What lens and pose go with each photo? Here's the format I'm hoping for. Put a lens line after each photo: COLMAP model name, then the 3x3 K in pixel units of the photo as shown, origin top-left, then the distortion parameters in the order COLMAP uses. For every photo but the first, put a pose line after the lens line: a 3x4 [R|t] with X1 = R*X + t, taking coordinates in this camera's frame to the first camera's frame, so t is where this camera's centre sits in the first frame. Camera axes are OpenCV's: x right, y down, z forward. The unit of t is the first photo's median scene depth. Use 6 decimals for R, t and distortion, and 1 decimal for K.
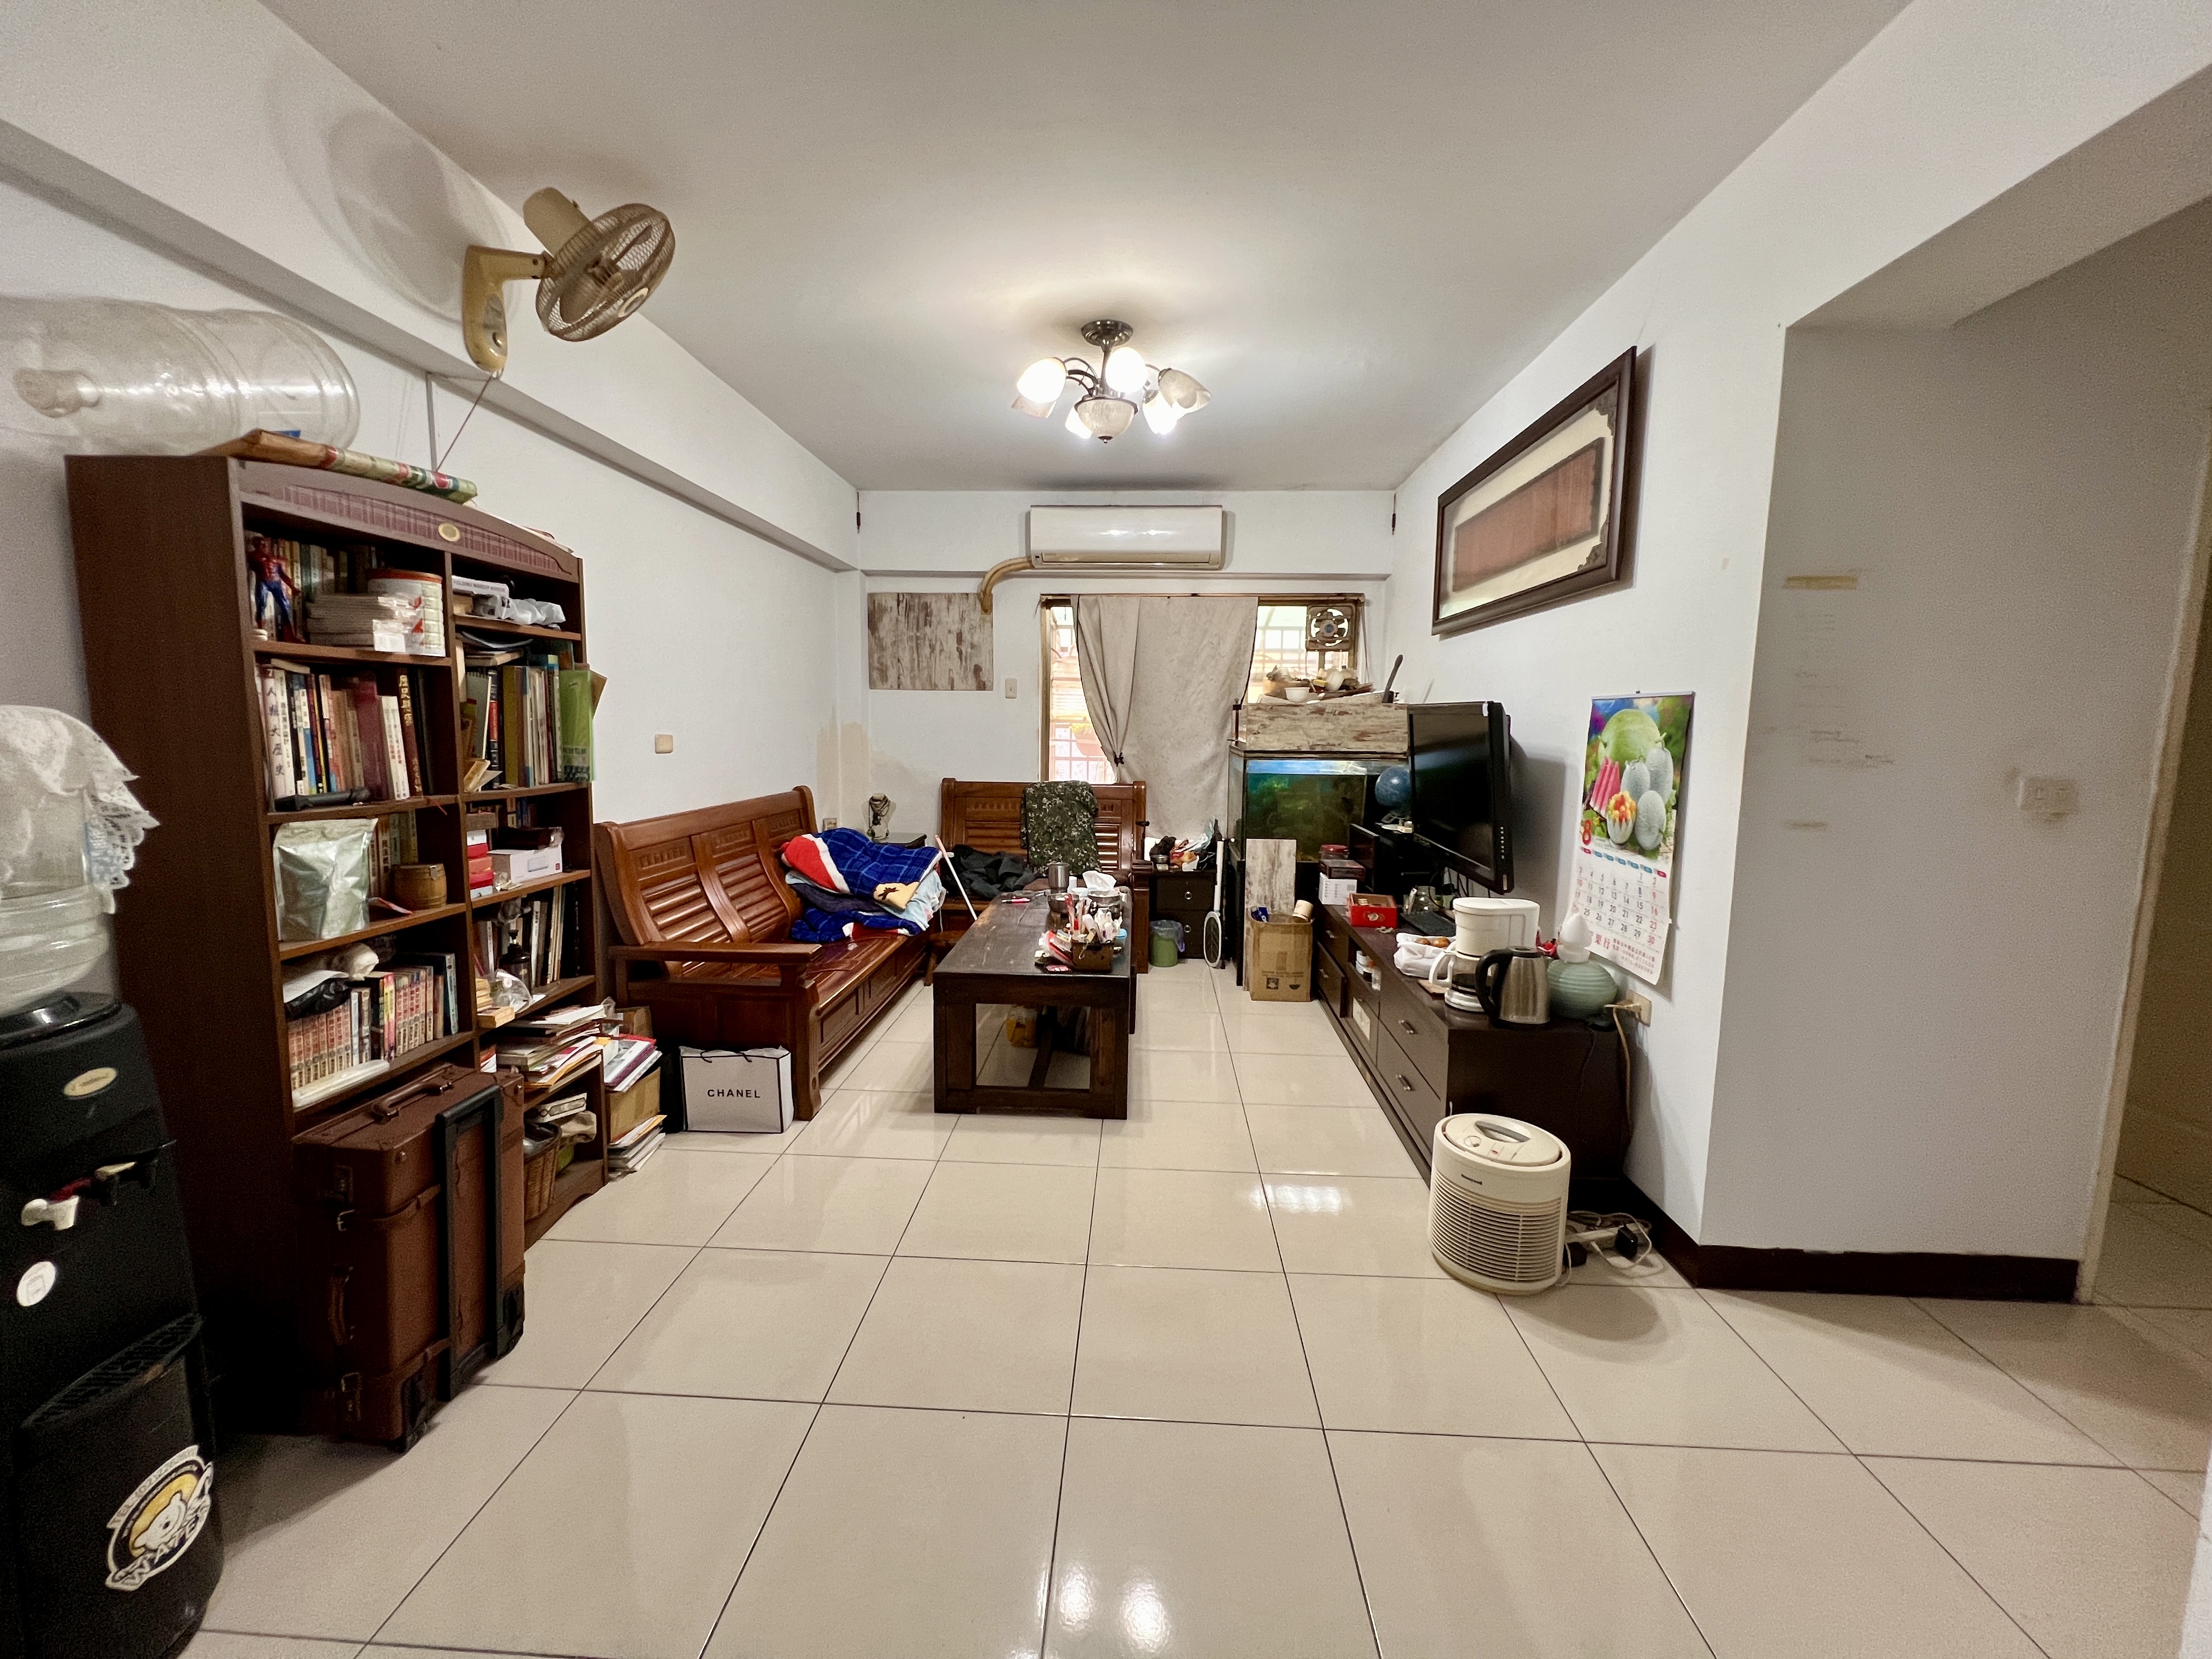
lens RADIAL K [[883.3, 0, 1106.7], [0, 883.3, 824.3], [0, 0, 1]] dist [-0.002553, -0.000444]
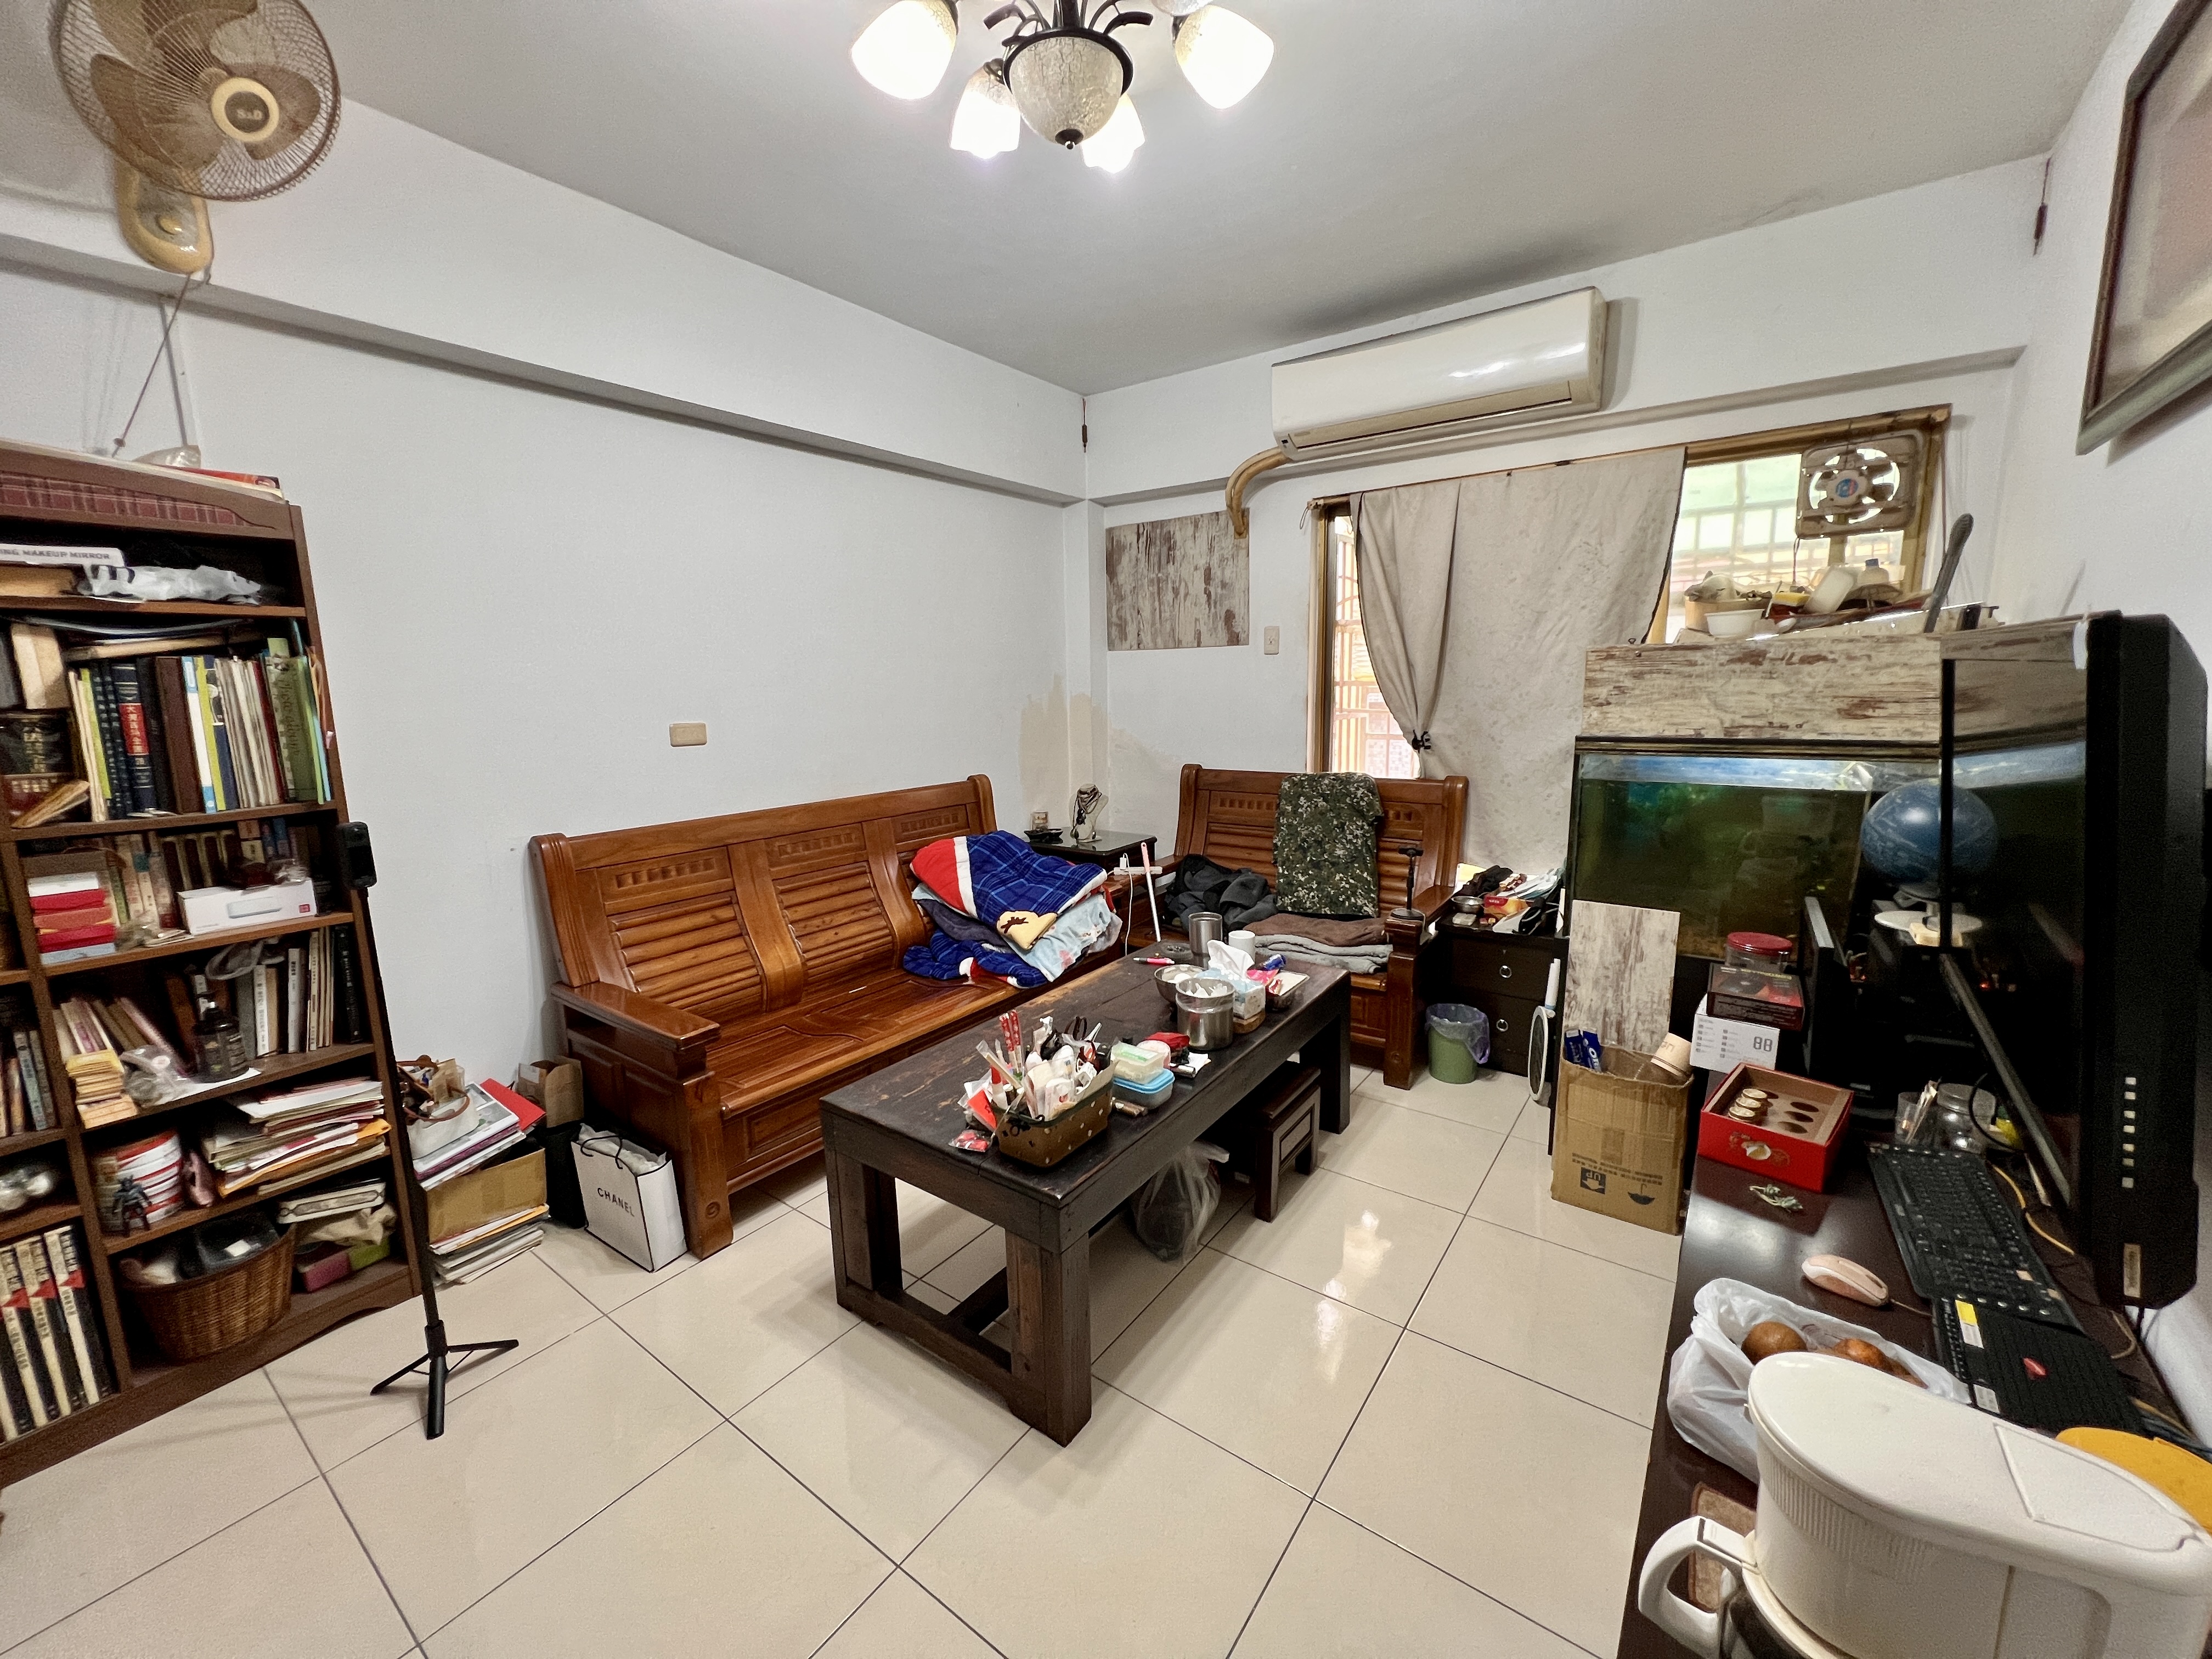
lens RADIAL K [[888.3, 0, 1096.8], [0, 888.3, 824.5], [0, 0, 1]] dist [-0.000396, -0.000475]
pose [[0.834447, 0.060809, -0.547723, 0.223742], [-0.034469, 0.997707, 0.058254, -0.054665], [0.550009, -0.029730, 0.834629, 0.409318]]
